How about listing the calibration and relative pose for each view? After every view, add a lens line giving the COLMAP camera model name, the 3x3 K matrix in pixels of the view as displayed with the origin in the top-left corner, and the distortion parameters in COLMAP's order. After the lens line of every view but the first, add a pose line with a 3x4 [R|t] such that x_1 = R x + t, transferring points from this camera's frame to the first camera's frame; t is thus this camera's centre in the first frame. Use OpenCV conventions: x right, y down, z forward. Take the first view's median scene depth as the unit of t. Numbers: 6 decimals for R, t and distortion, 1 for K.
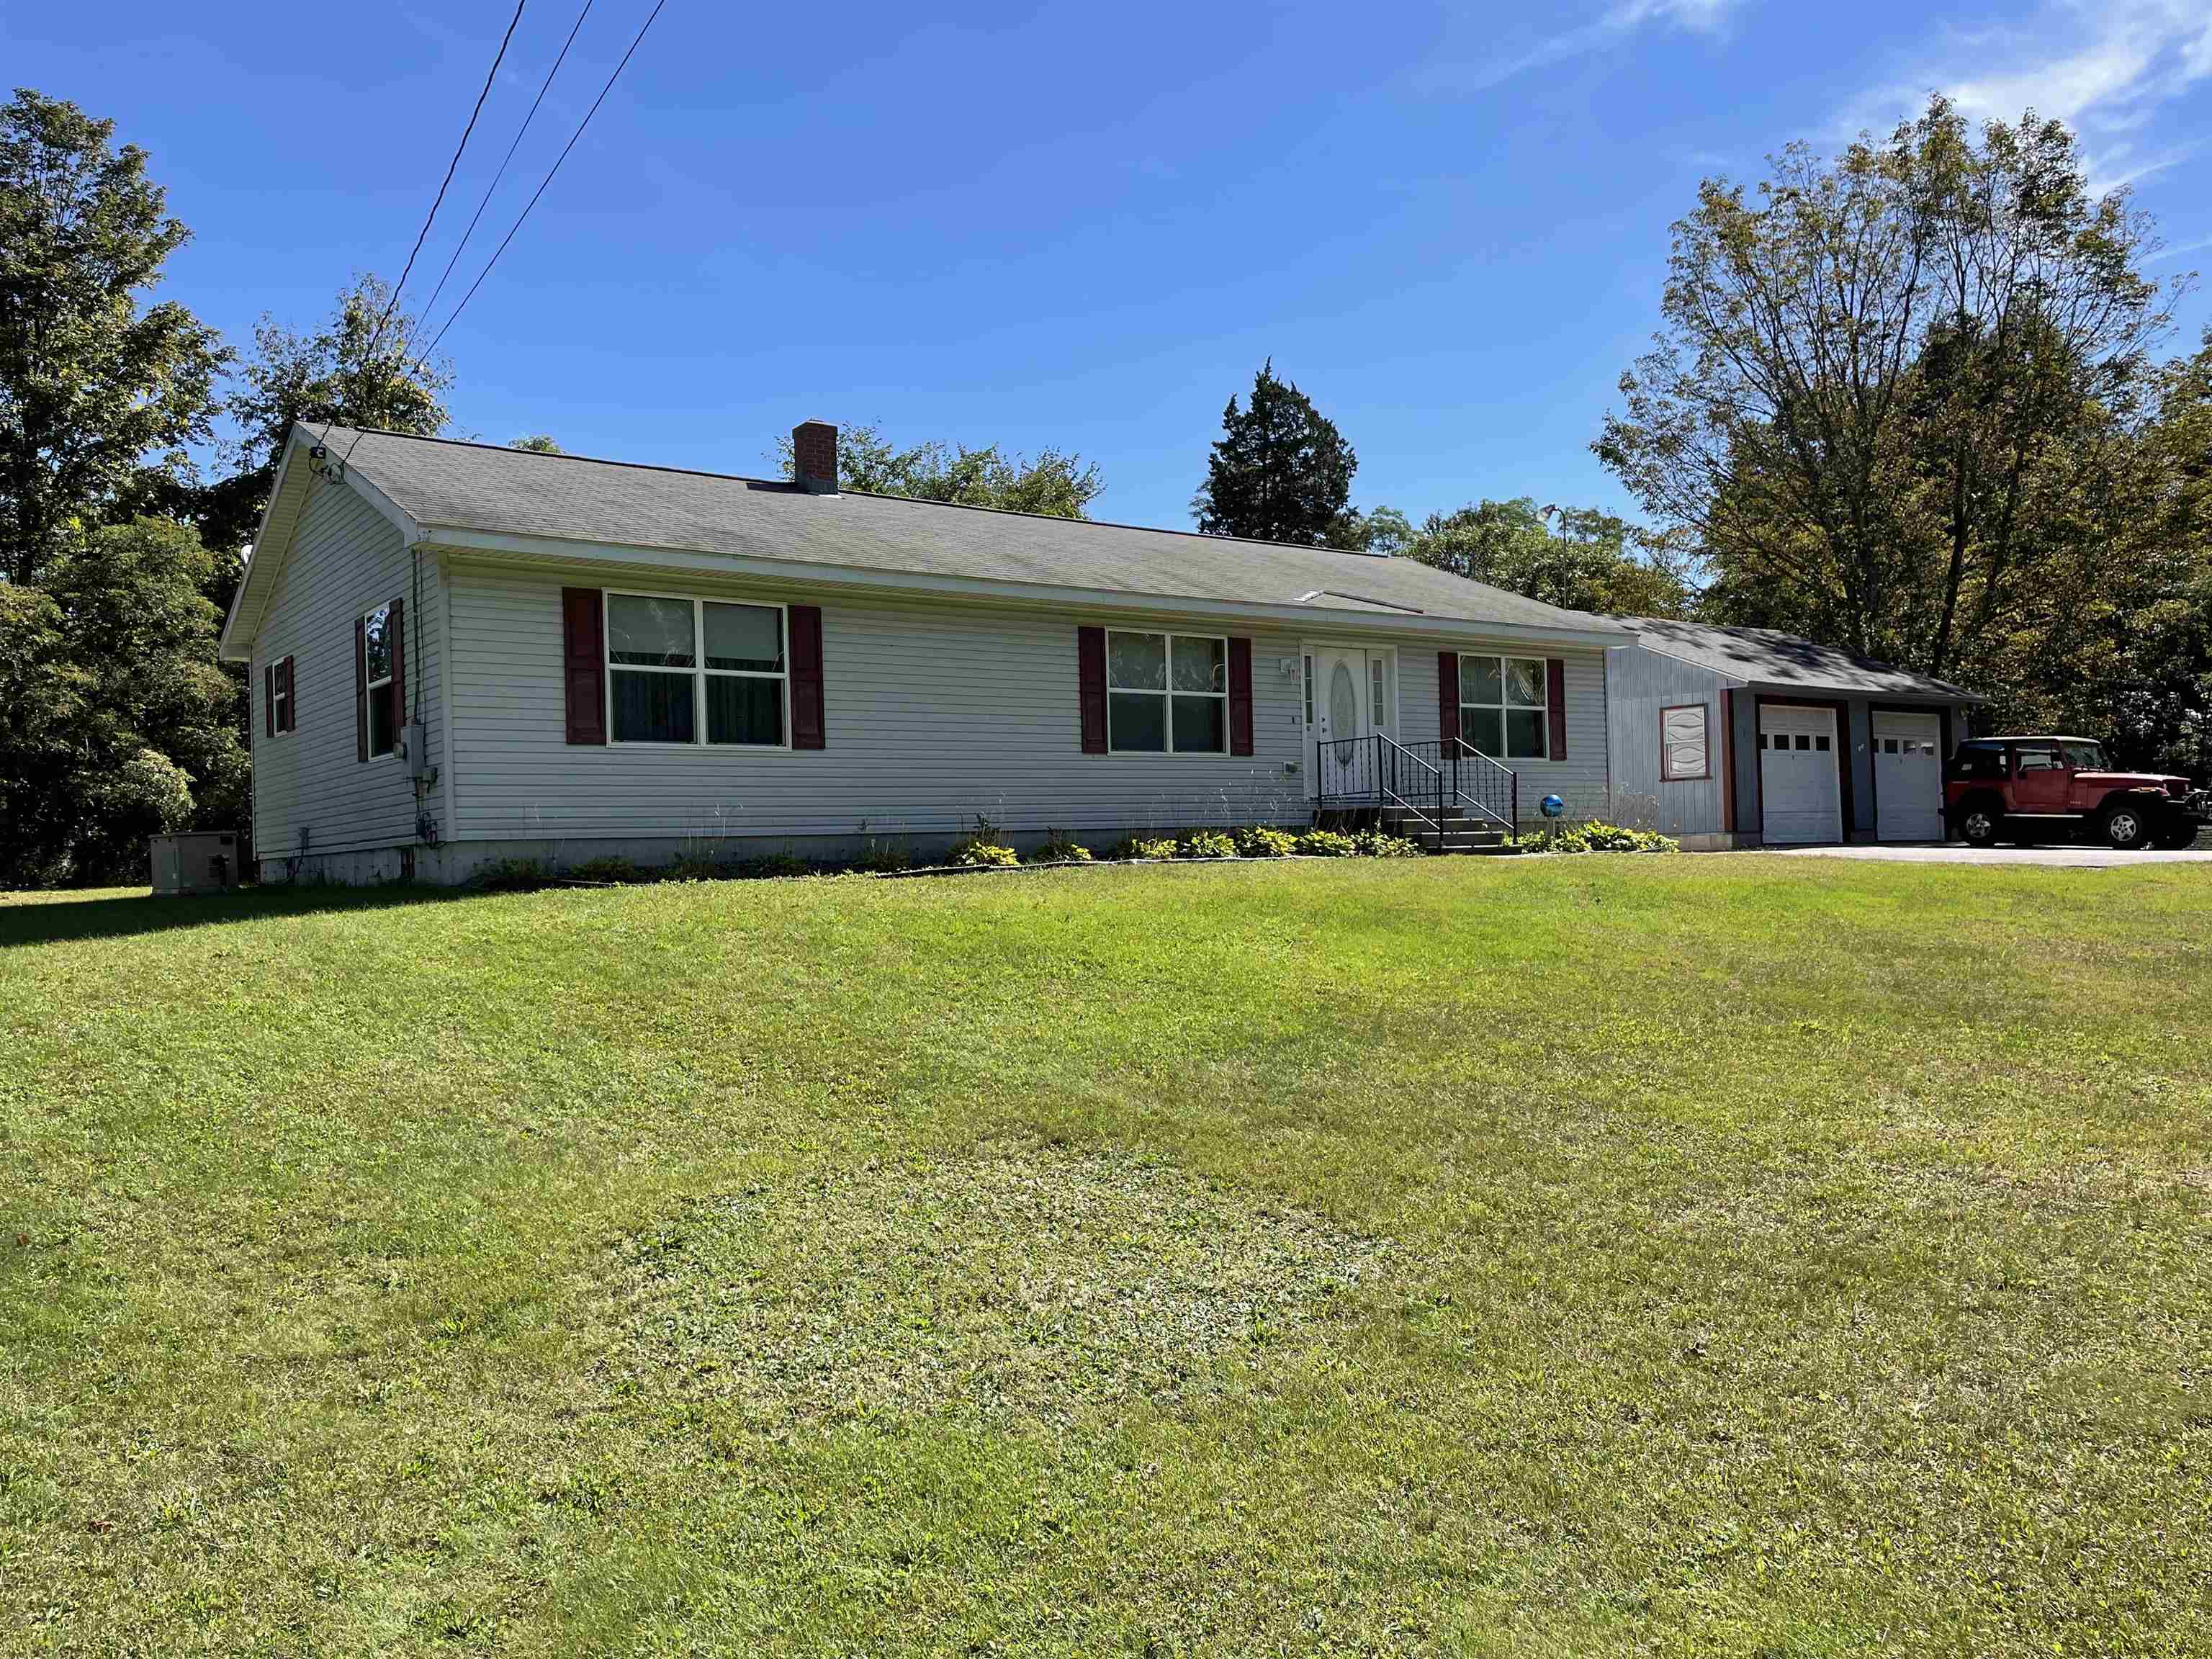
lens RADIAL K [[1662.0, 0, 1106.0], [0, 1662.0, 829.5], [0, 0, 1]] dist [0.134989, -0.259016]
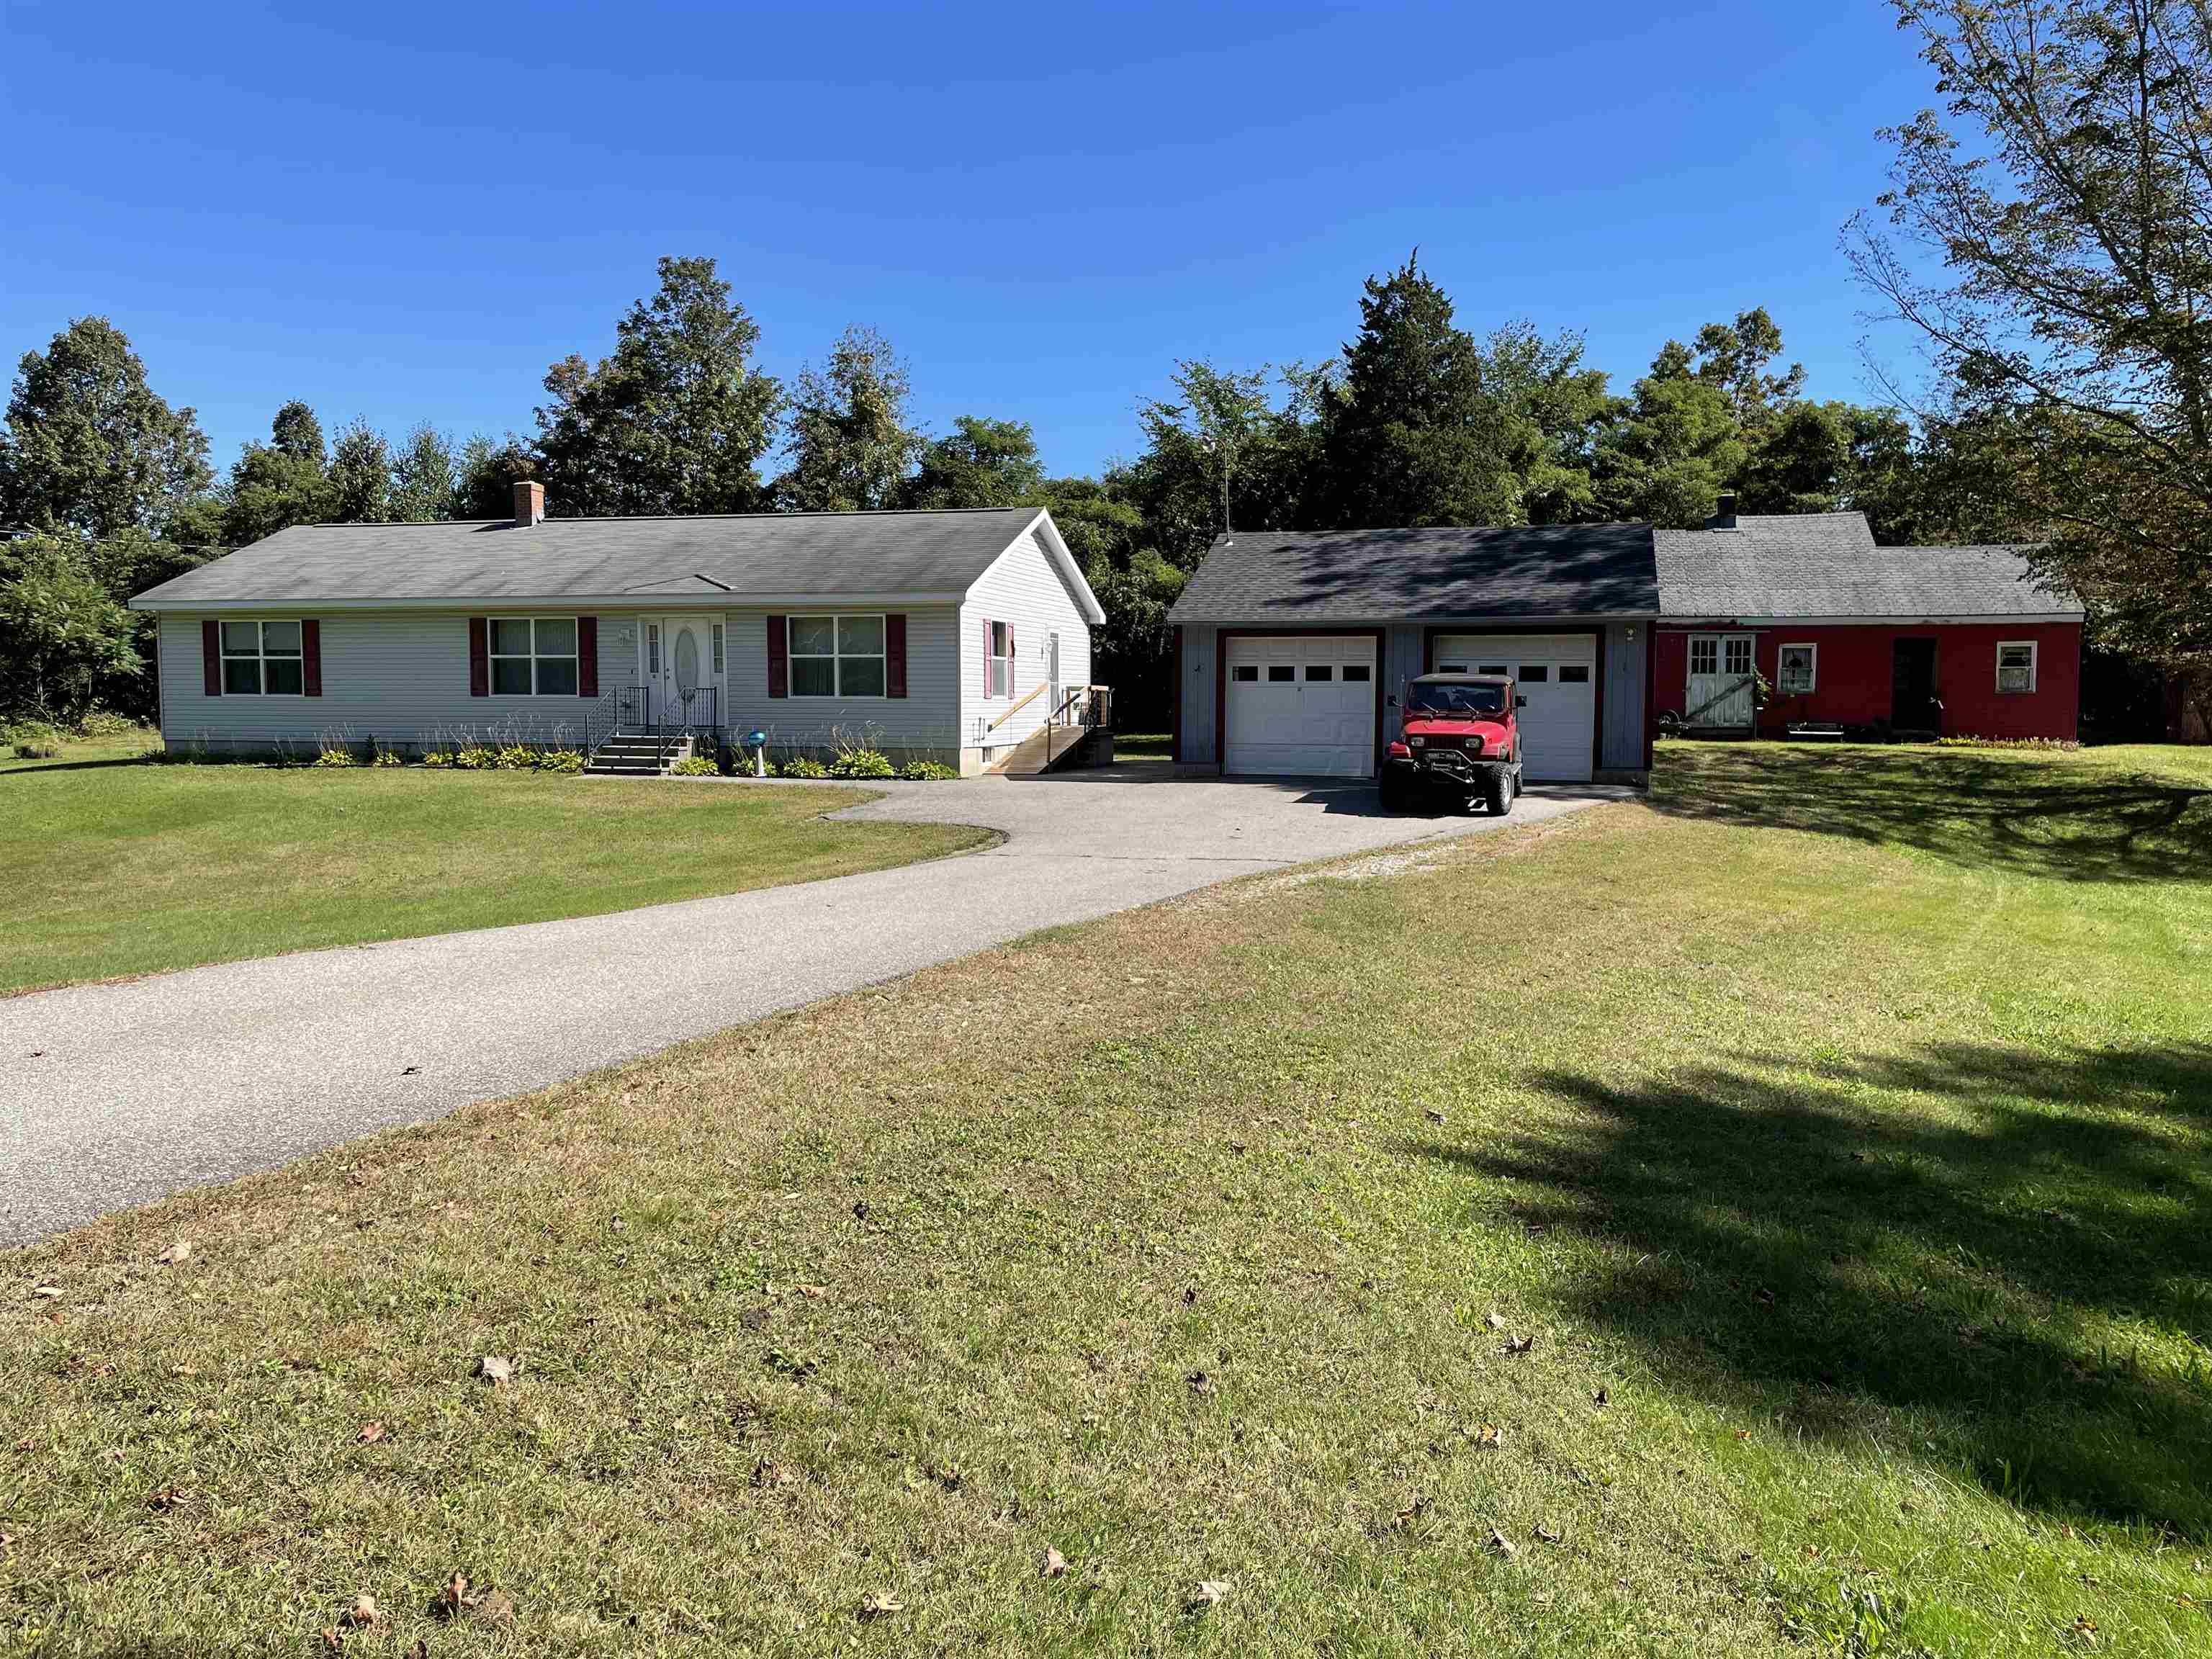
lens RADIAL K [[1662.0, 0, 1106.0], [0, 1662.0, 829.5], [0, 0, 1]] dist [0.134989, -0.259016]
pose [[0.623637, 0.077071, -0.777905, 1.846893], [-0.011787, 0.995942, 0.089224, -0.077787], [0.781625, -0.046474, 0.622015, 0.499680]]
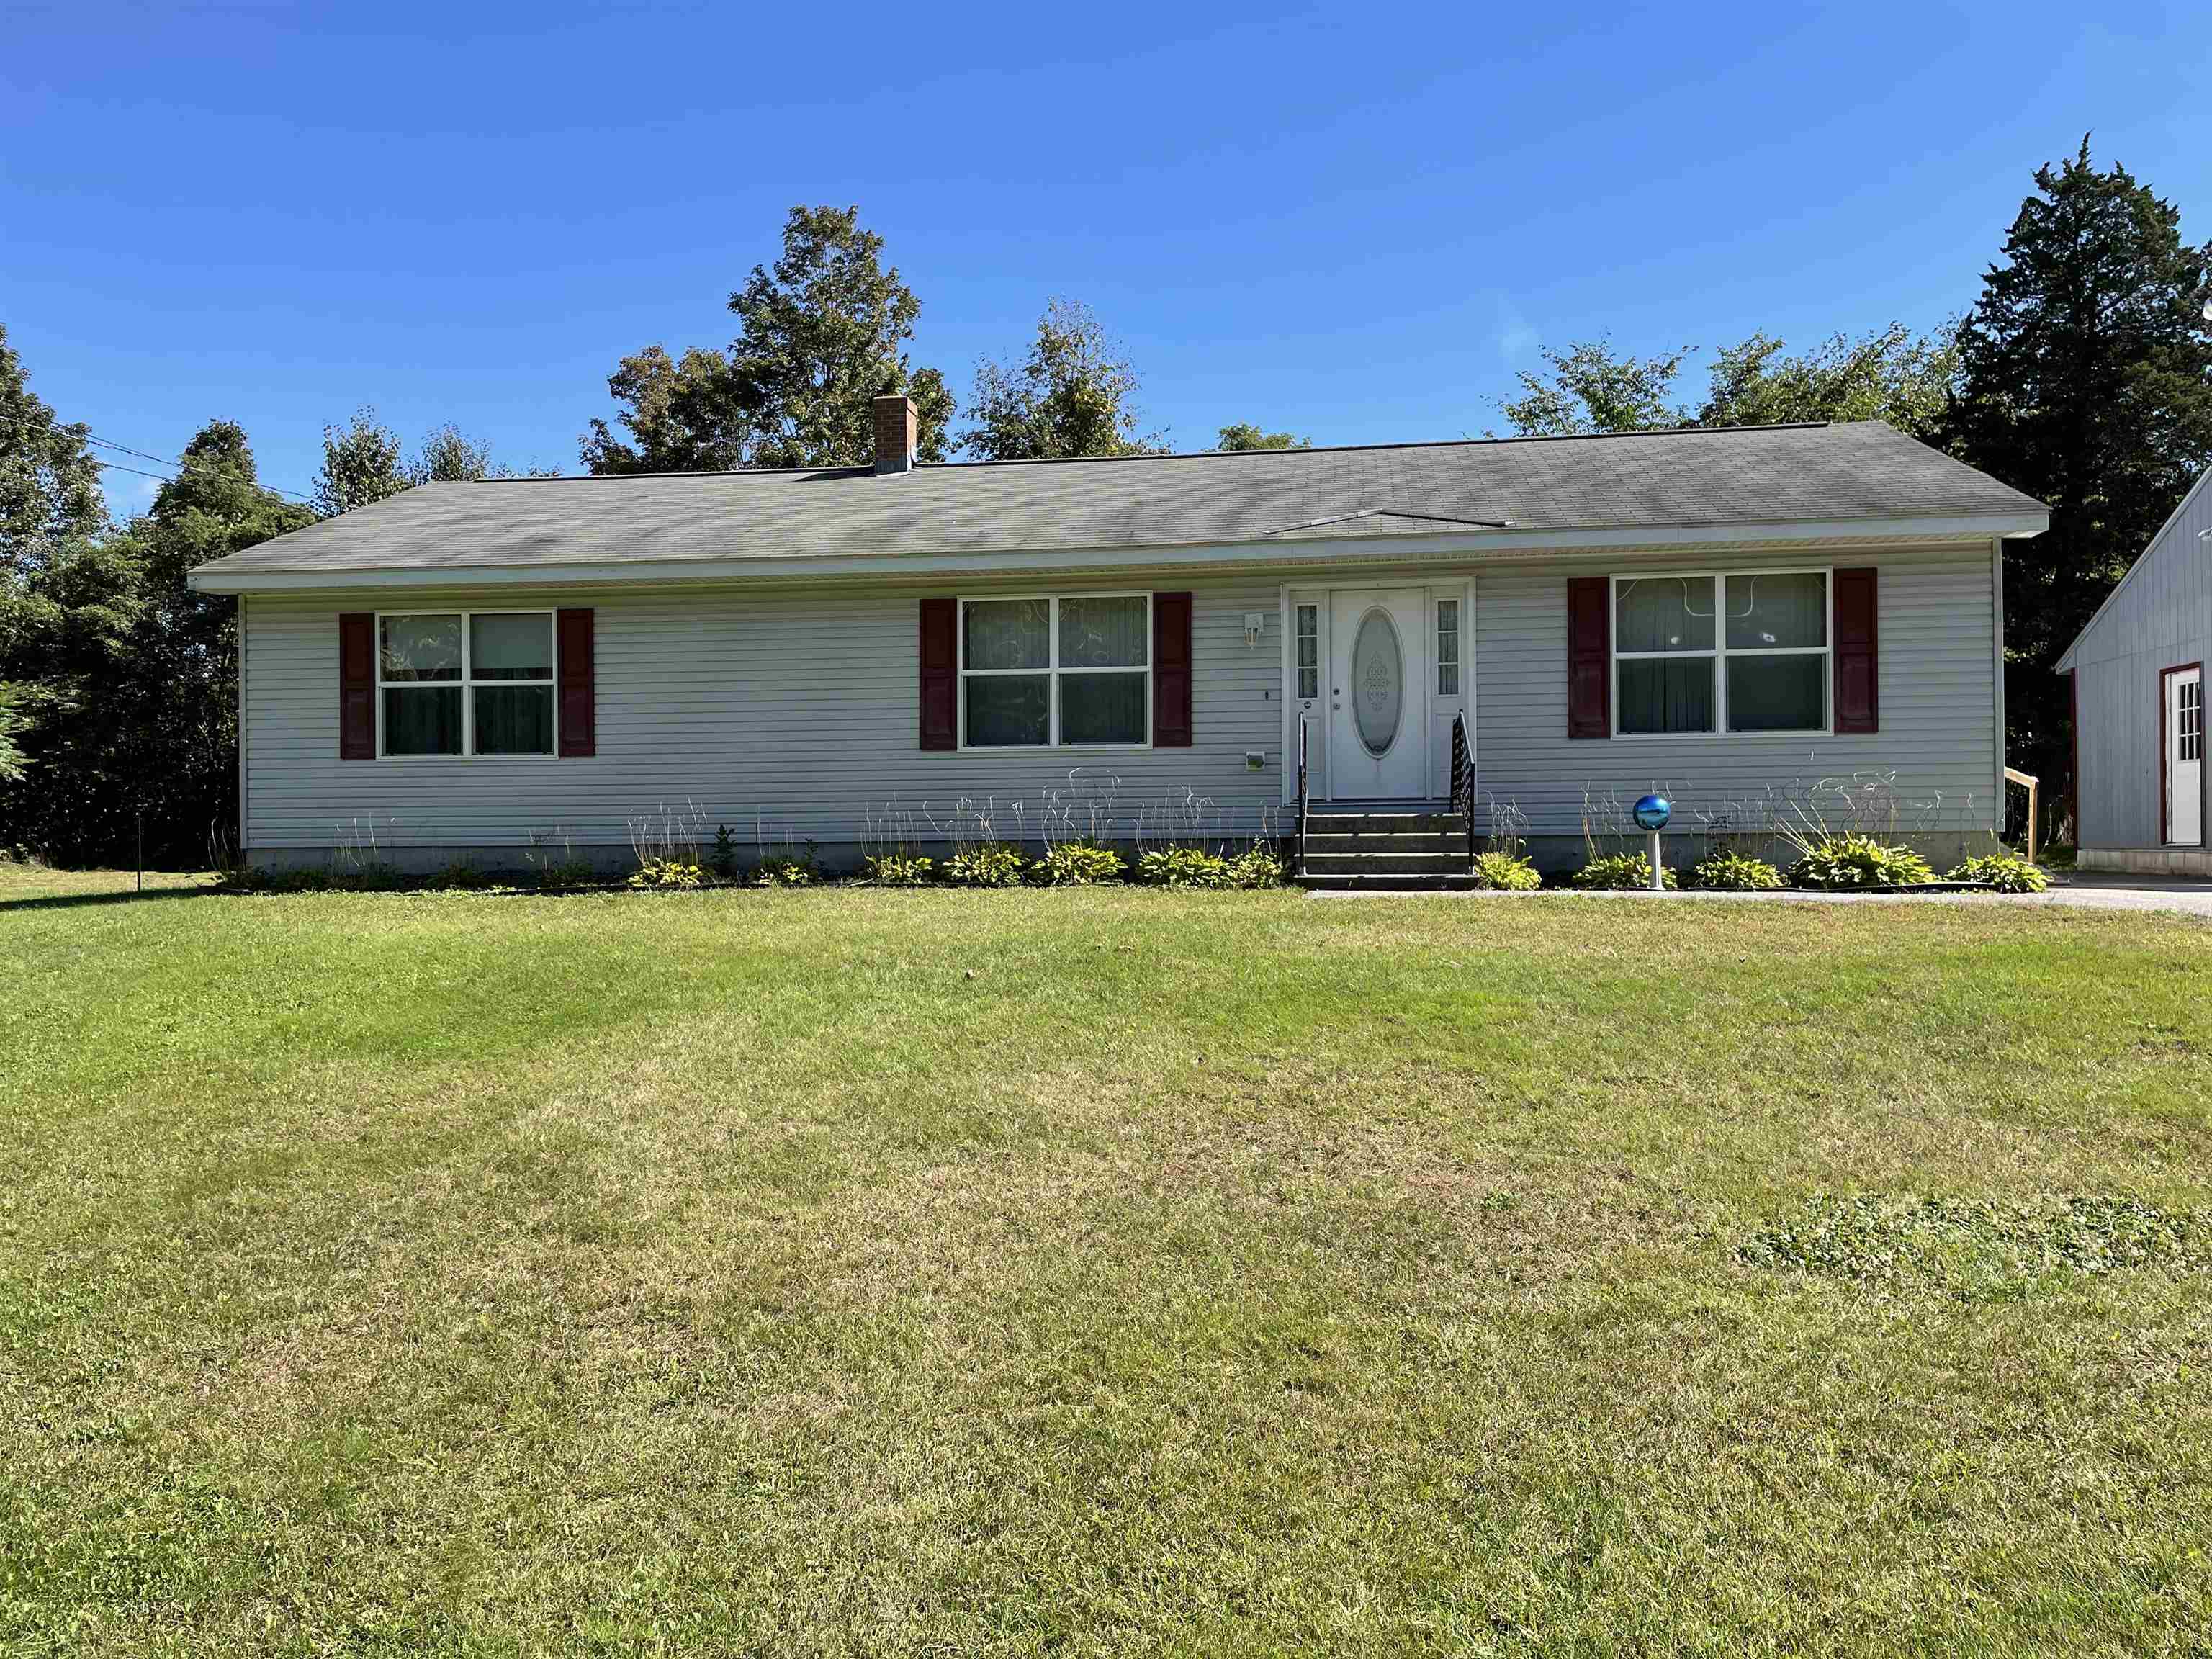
lens RADIAL K [[1662.0, 0, 1106.0], [0, 1662.0, 829.5], [0, 0, 1]] dist [0.134989, -0.259016]
pose [[0.710833, 0.005635, -0.703338, 0.711685], [-0.003101, 0.999983, 0.004877, -0.011561], [0.703354, -0.001286, 0.710839, 0.517836]]
